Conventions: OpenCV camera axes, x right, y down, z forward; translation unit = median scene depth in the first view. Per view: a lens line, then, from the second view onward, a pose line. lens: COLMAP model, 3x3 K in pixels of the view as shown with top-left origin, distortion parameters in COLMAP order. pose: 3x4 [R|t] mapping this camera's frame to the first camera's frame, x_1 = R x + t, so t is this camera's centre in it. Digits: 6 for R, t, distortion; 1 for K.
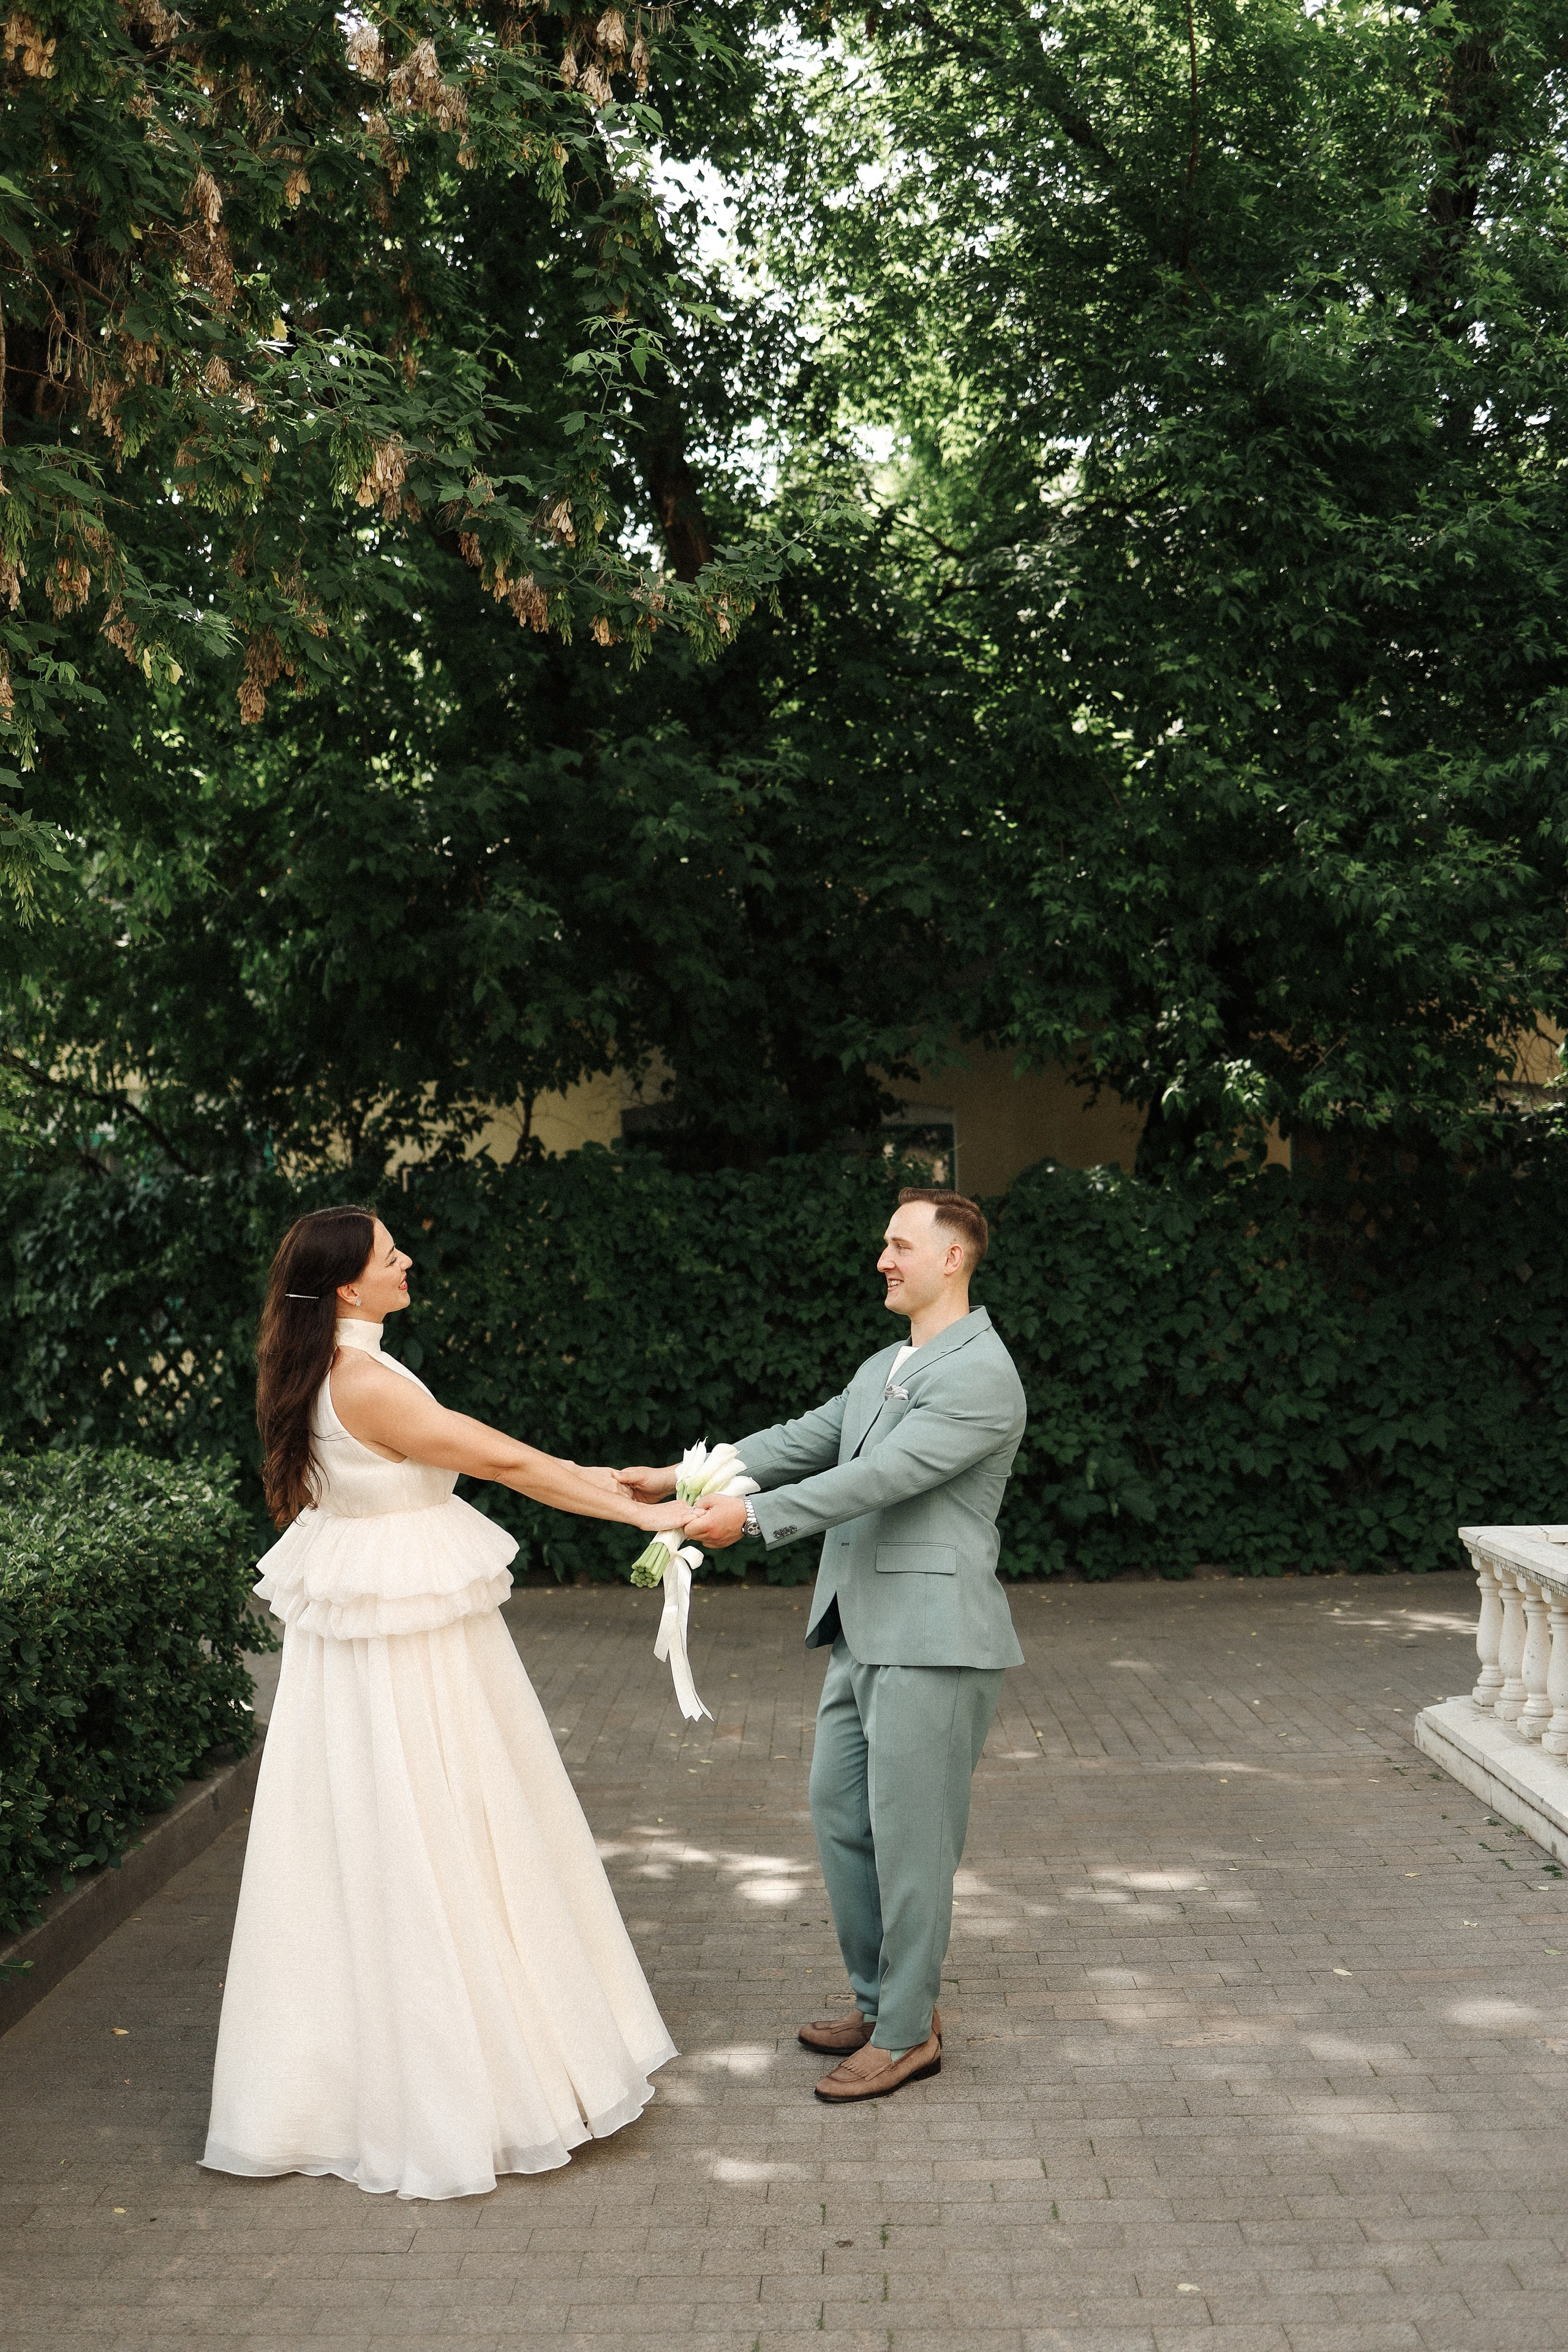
lens RADIAL K [[2345.0, 0, 808.3], [0, 2345.0, 1183.4], [0, 0, 1]] dist [-0.060809, 0.000000]
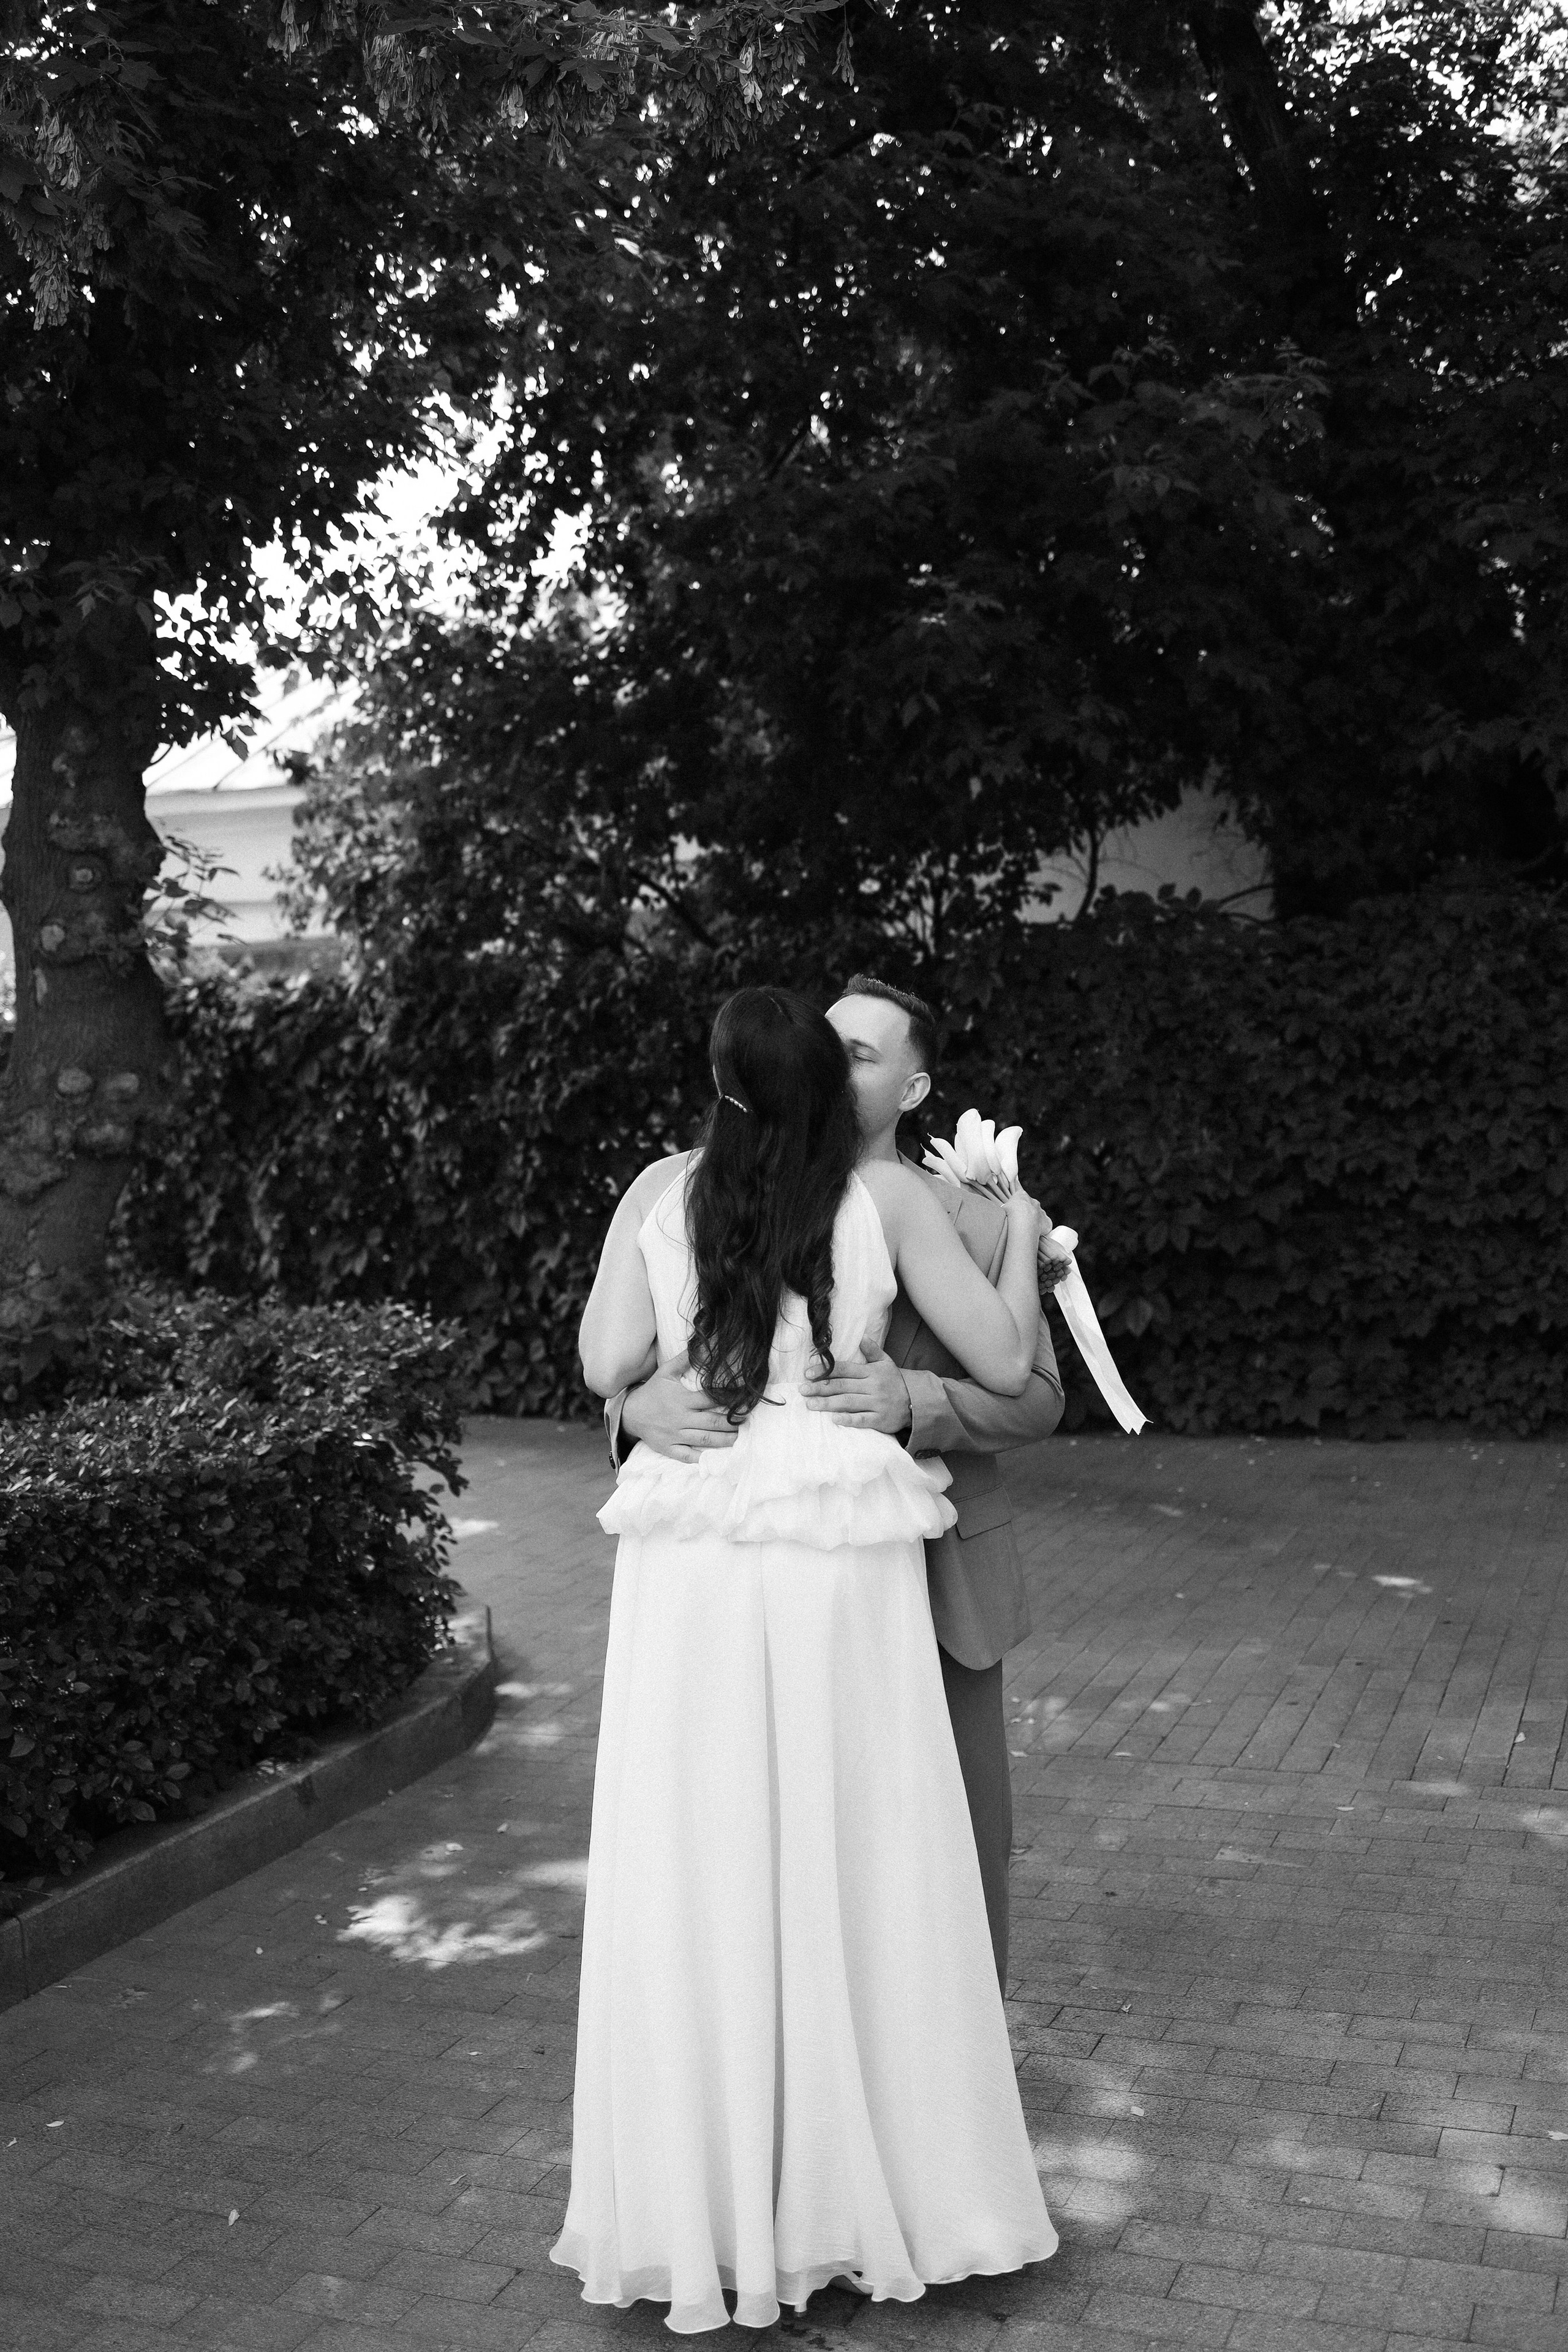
lens RADIAL K [[2345.0, 0, 777.6], [0, 2345.0, 1176.2], [0, 0, 1]] dist [-0.060809, 0.000000]
pose [[0.927268, -0.007904, -0.374316, 0.100371], [0.046897, 0.994355, 0.095179, -0.002570], [0.371451, -0.105810, 0.922404, 0.202472]]
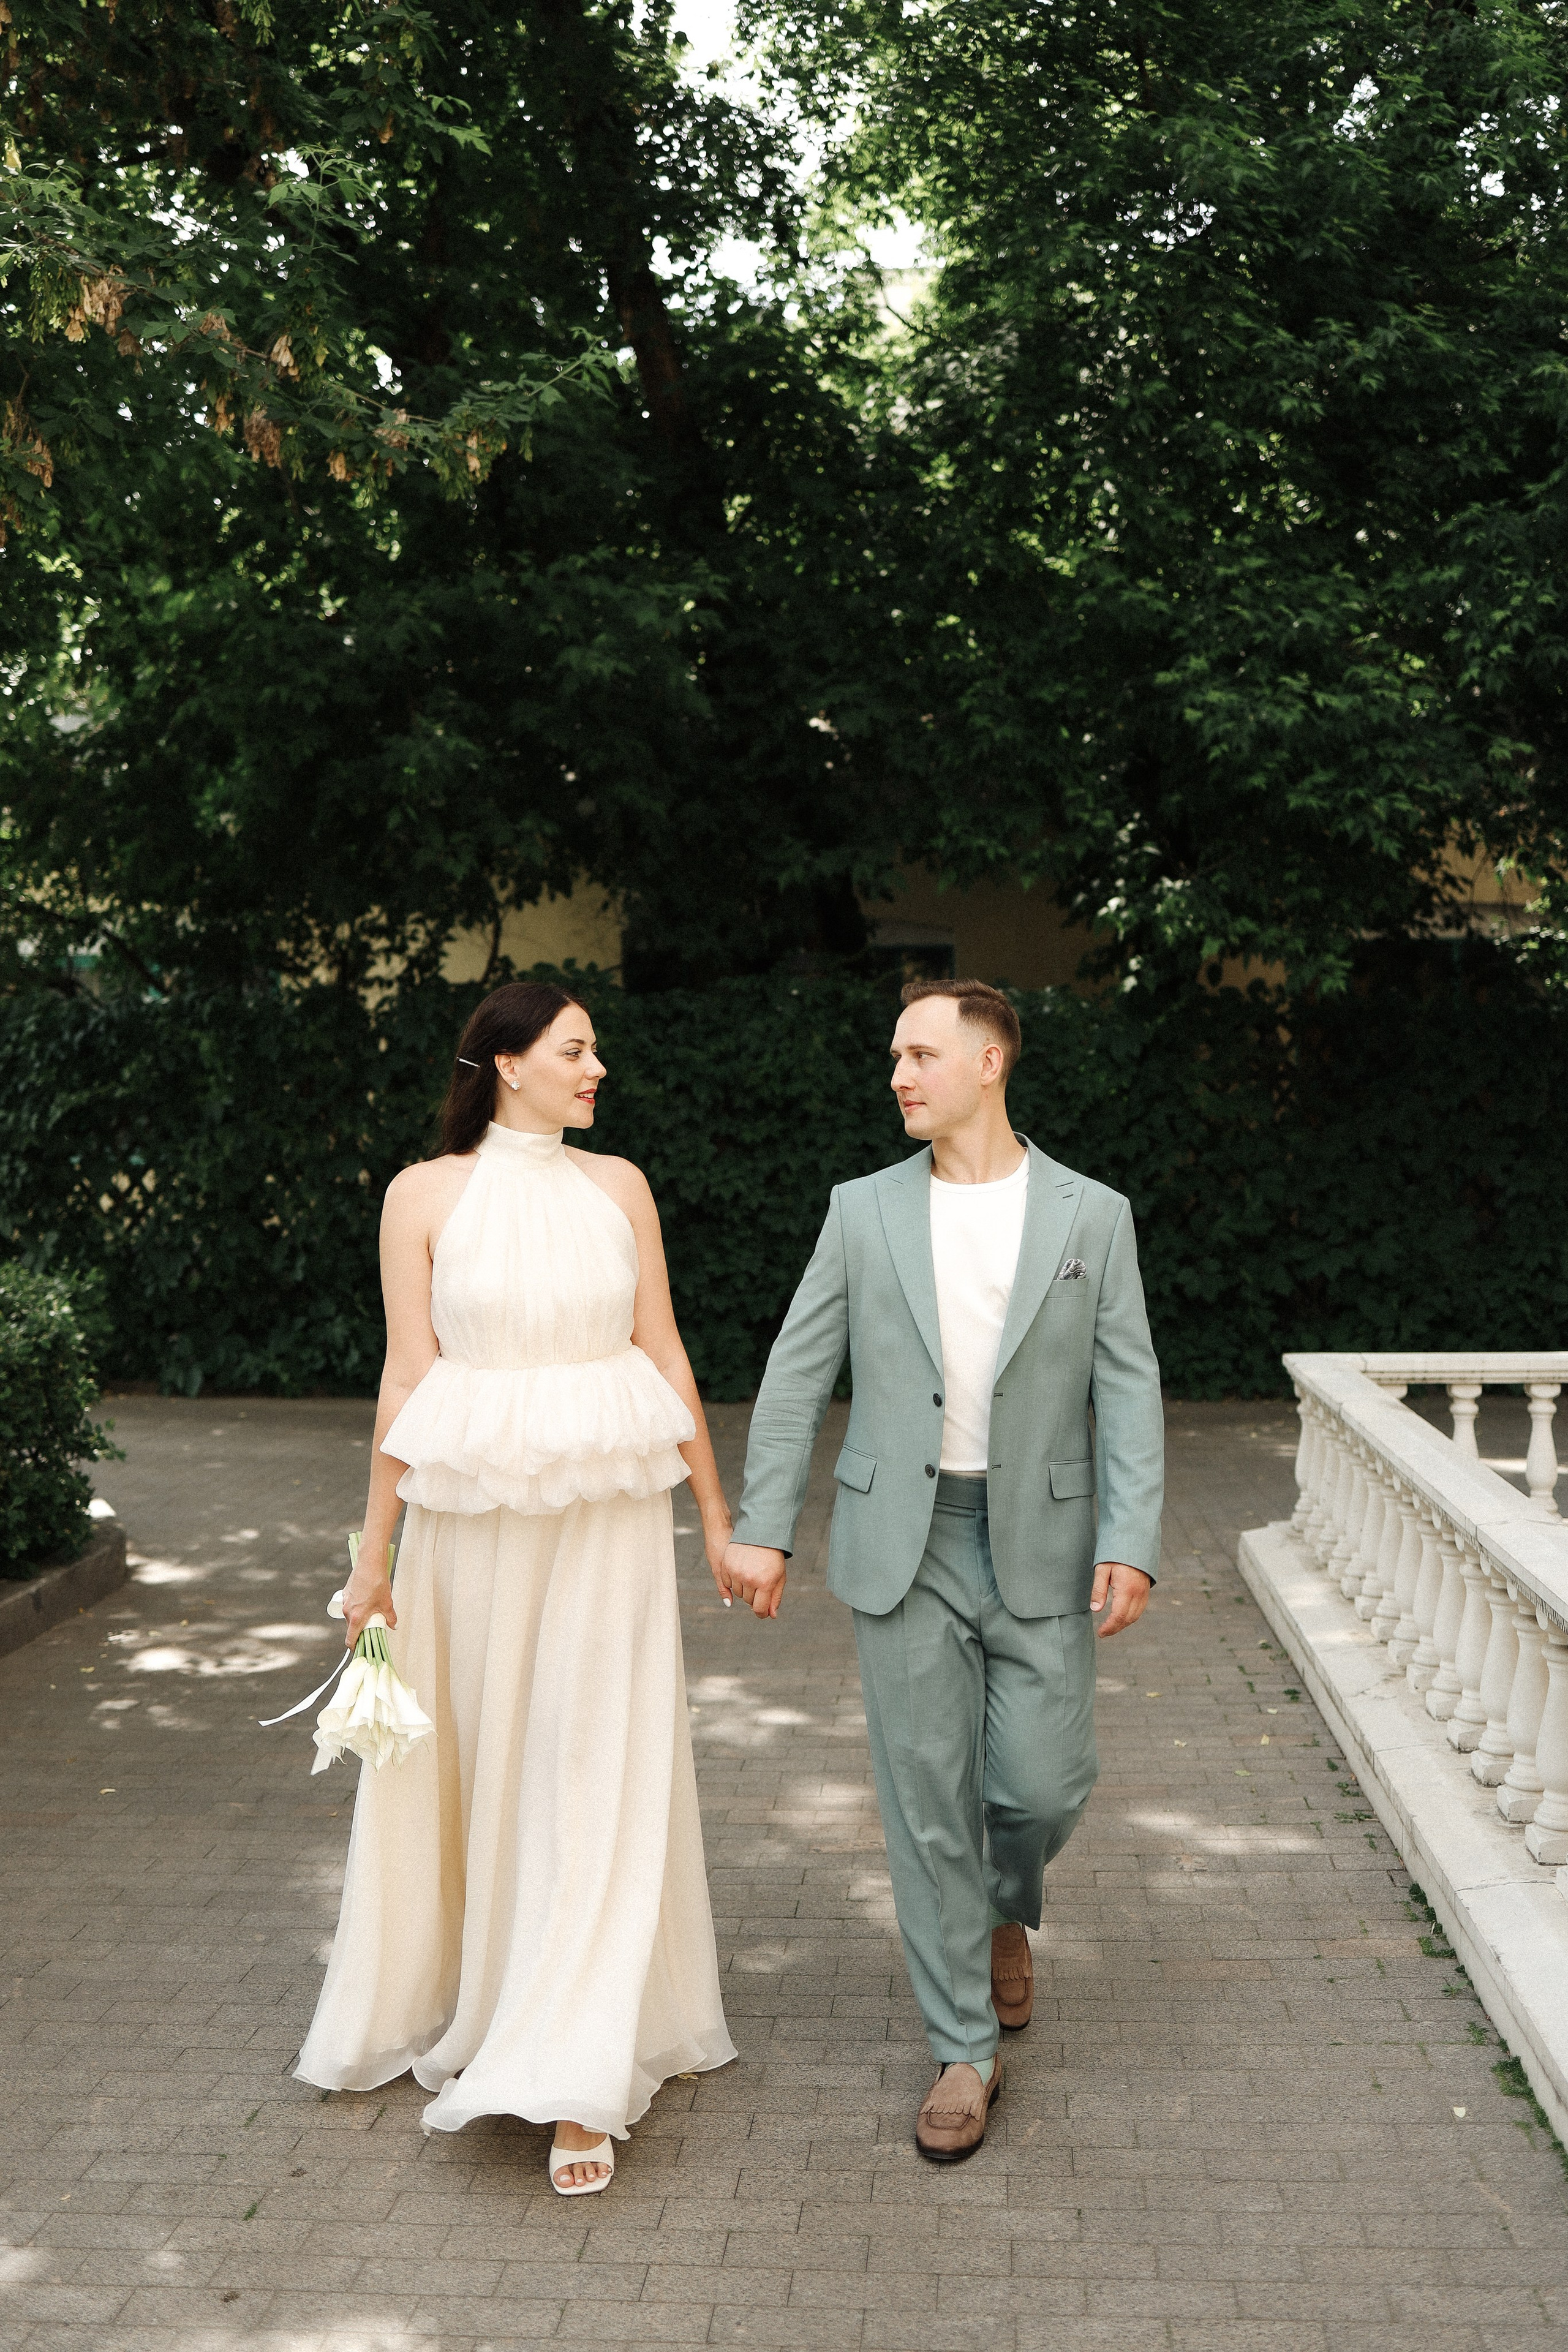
lens RADIAL K [[2345.0, 0, 844.1], [0, 2345.0, 1200.7], [0, 0, 1]] dist [-0.060809, 0.000000]
pose [[0.999070, 0.008063, -0.042360, 0.083612], [-0.004405, 0.996306, 0.085759, -0.003475], [0.042895, -0.085493, 0.995415, -0.006462]]
